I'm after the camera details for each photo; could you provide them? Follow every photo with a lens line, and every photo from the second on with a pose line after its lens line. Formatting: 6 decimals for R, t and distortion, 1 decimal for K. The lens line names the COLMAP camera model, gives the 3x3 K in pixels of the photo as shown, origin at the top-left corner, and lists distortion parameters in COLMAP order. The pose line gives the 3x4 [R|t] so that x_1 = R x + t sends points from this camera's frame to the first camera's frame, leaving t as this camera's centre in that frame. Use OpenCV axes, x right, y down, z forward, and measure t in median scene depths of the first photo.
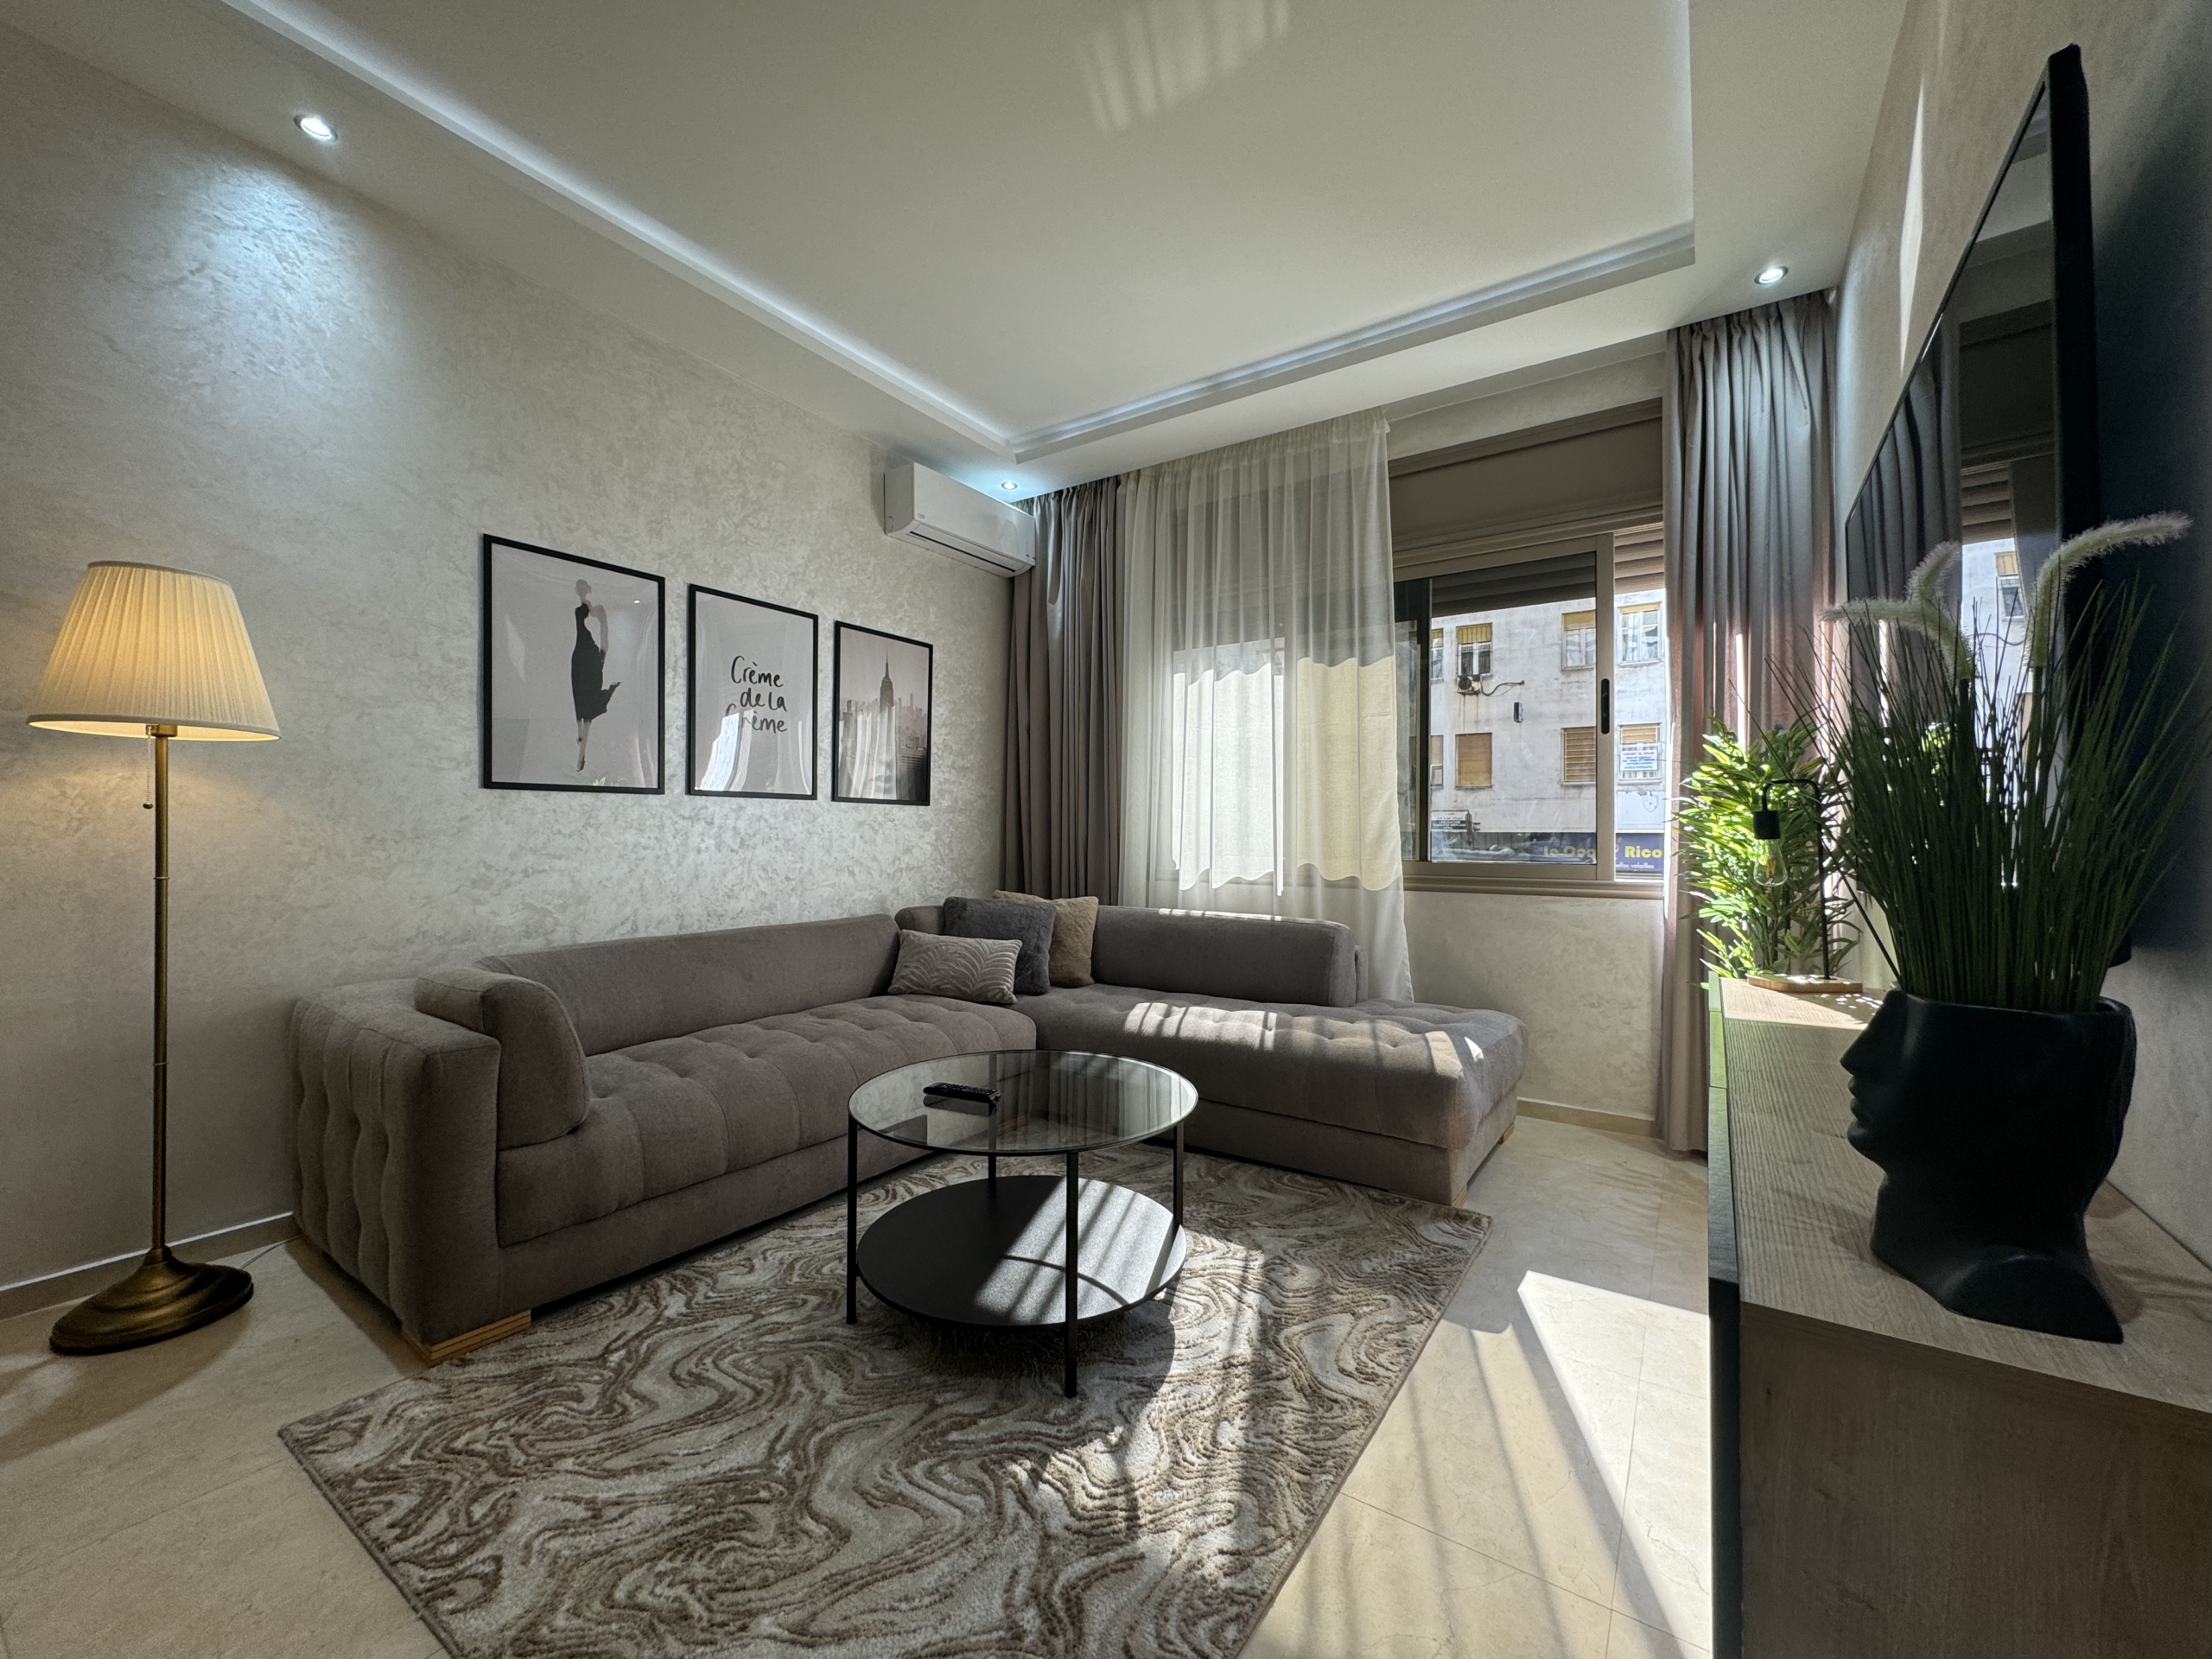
lens RADIAL K [[881.2, 0, 1105.1], [0, 881.2, 825.3], [0, 0, 1]] dist [-0.002192, 0.000419]
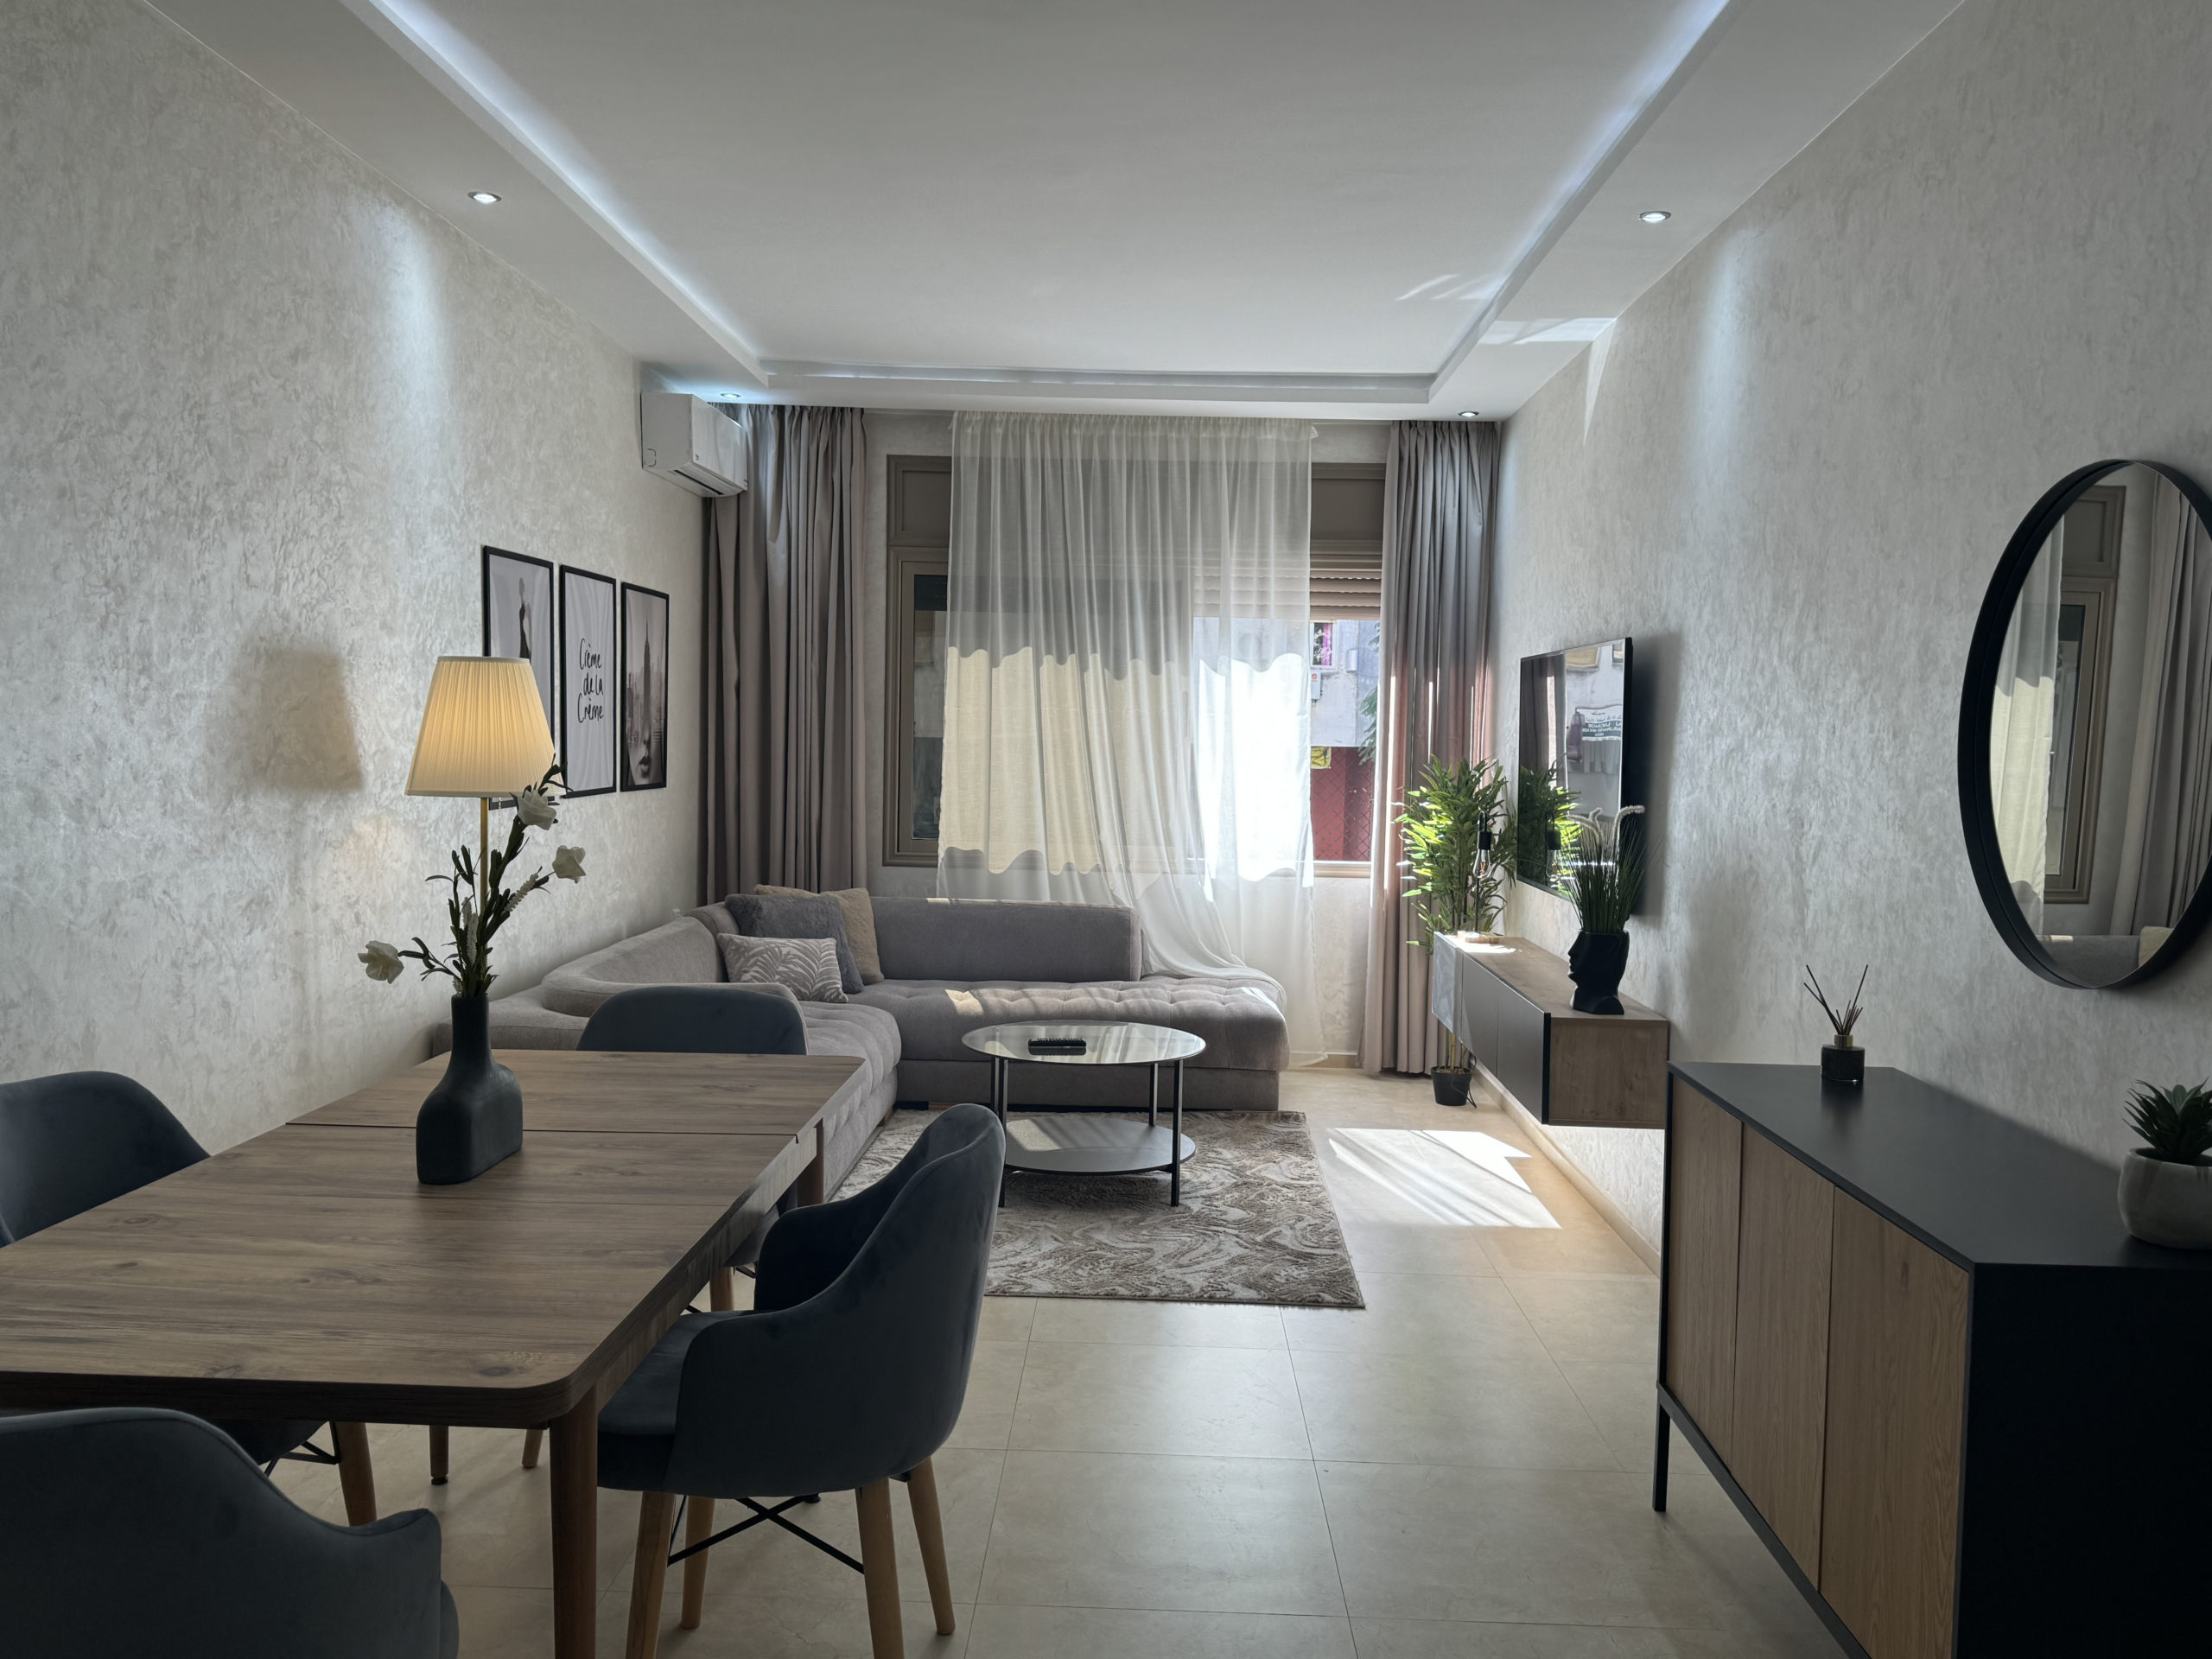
lens RADIAL K [[1738.3, 0, 1106.9], [0, 1738.3, 836.4], [0, 0, 1]] dist [0.056199, -0.069094]
pose [[0.840981, -0.020805, 0.540664, -1.175071], [-0.024427, 0.996782, 0.076351, -0.177210], [-0.540512, -0.077416, 0.837767, -0.996227]]
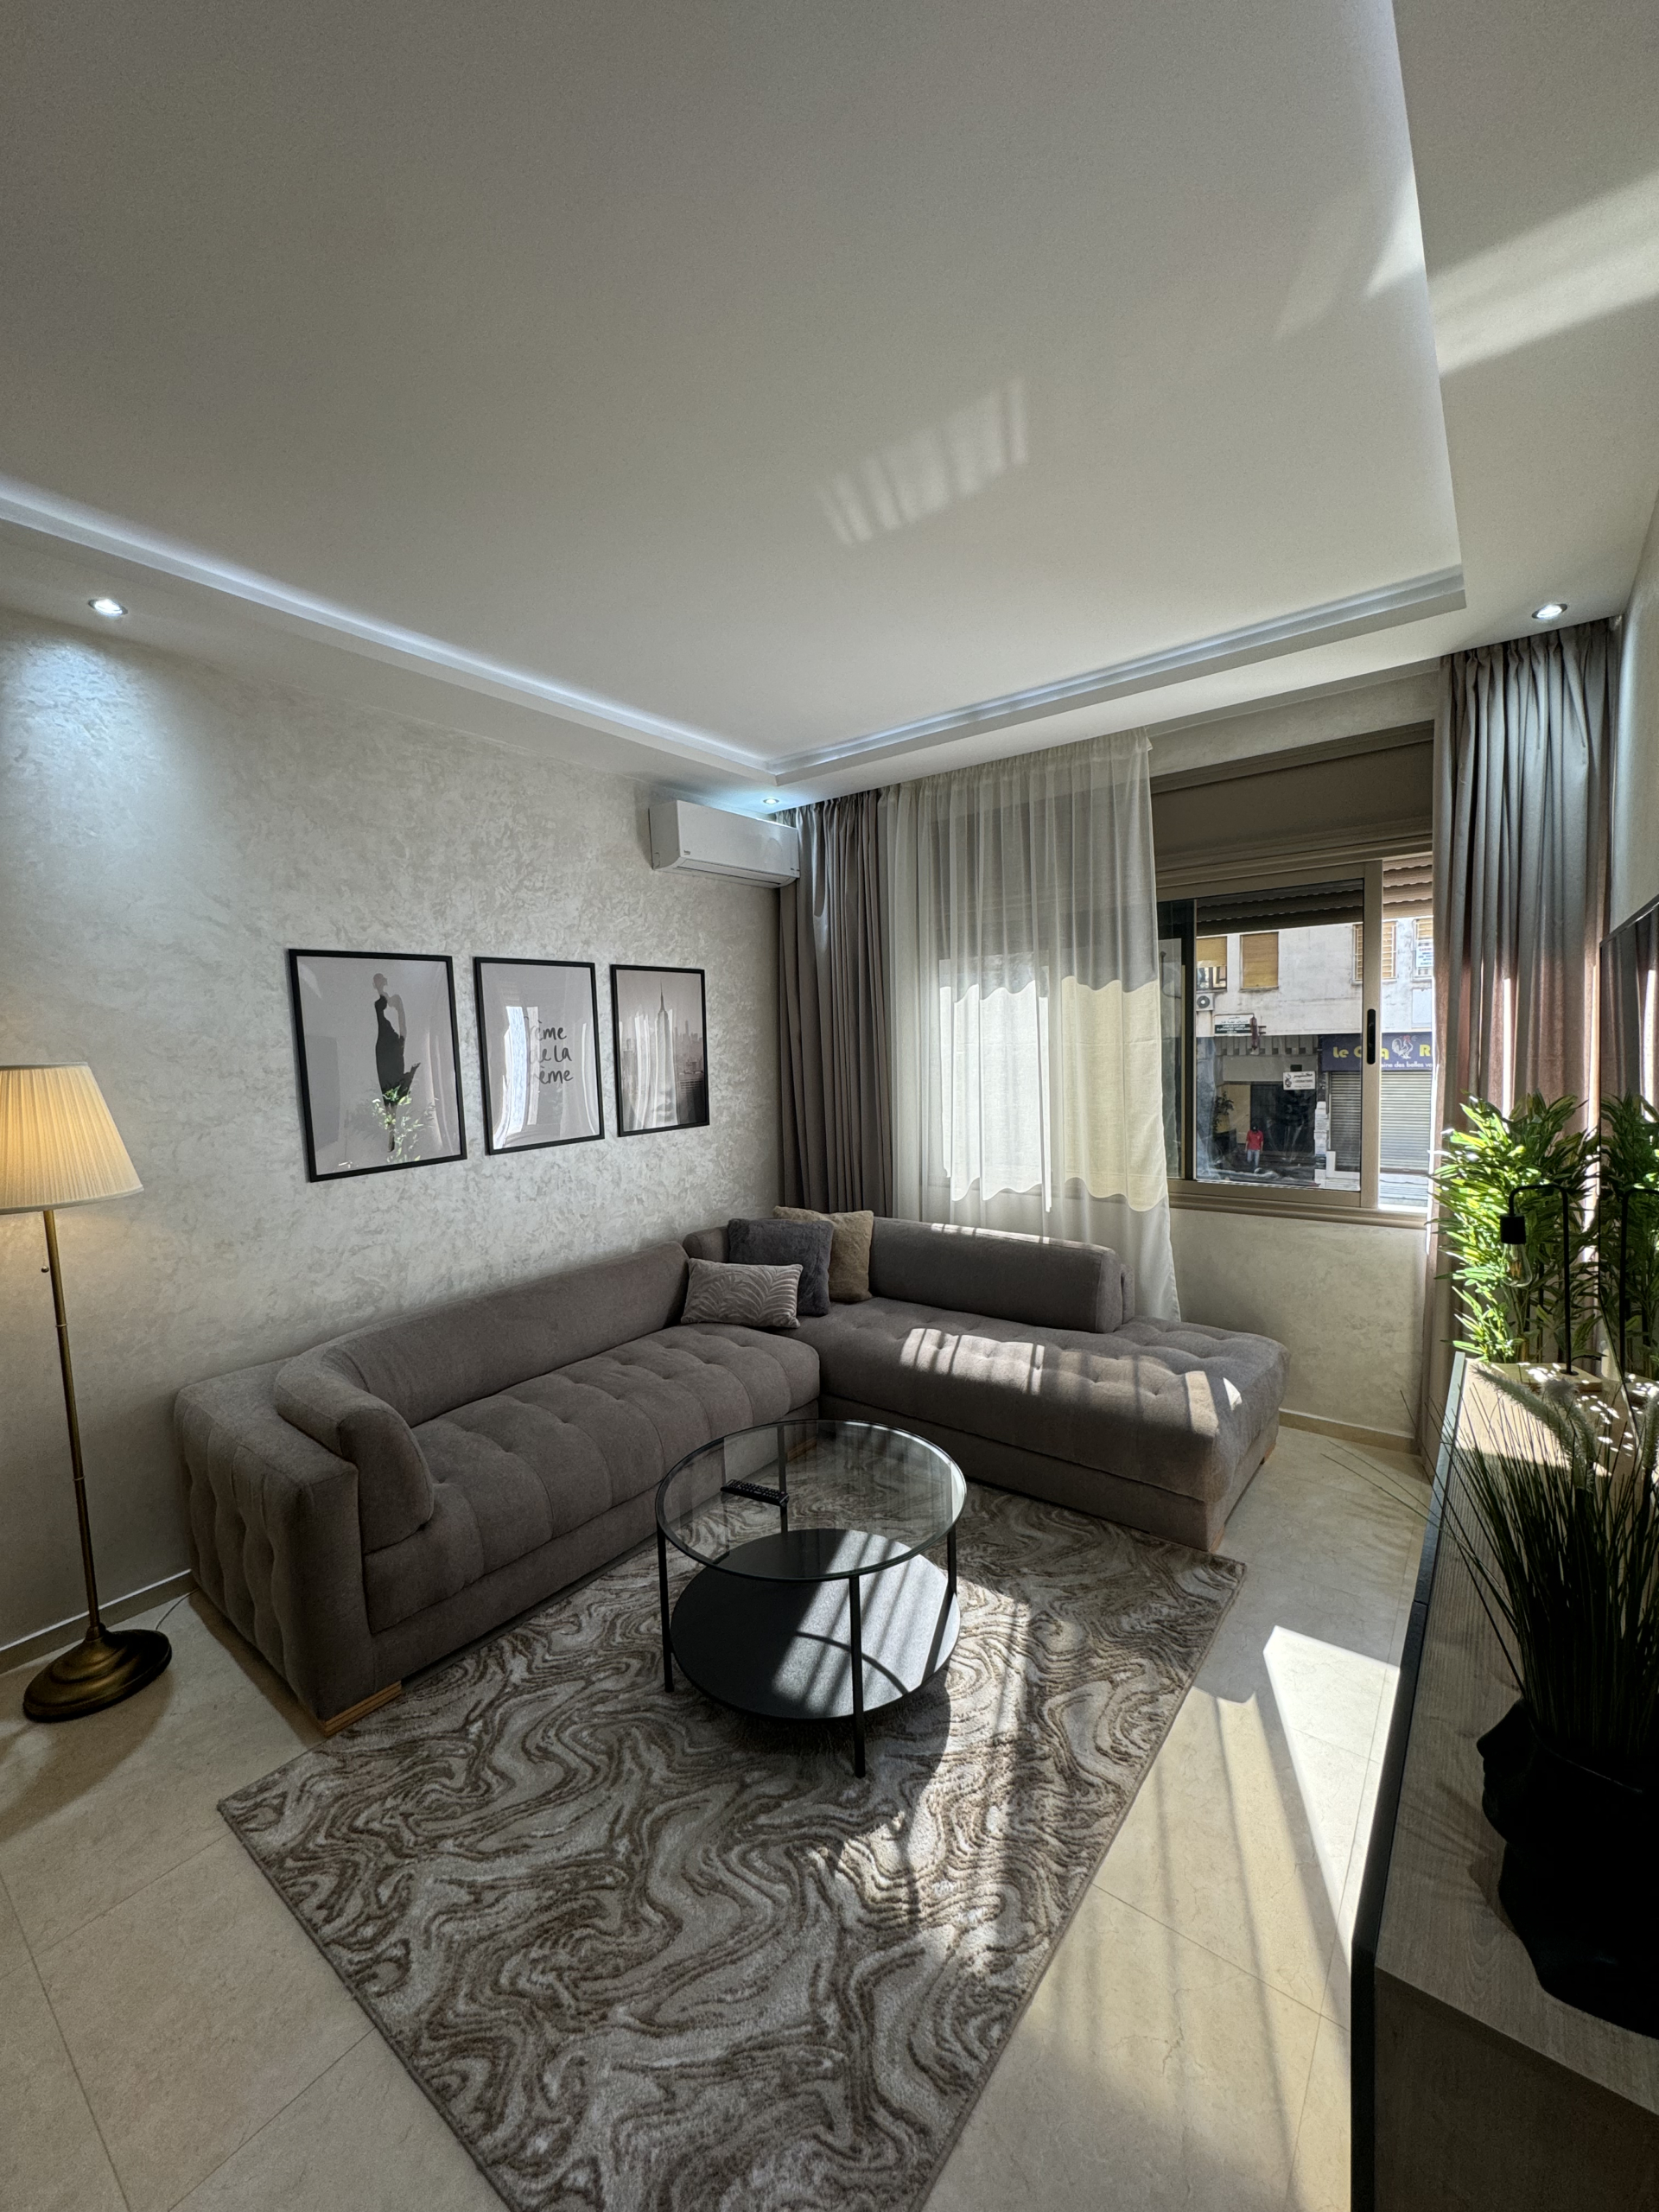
lens RADIAL K [[881.2, 0, 828.4], [0, 881.2, 1102.2], [0, 0, 1]] dist [-0.002192, 0.000419]
pose [[0.997396, -0.035272, -0.062913, 0.014803], [0.040642, 0.995446, 0.086230, -0.210430], [0.059585, -0.088562, 0.994287, -0.049402]]
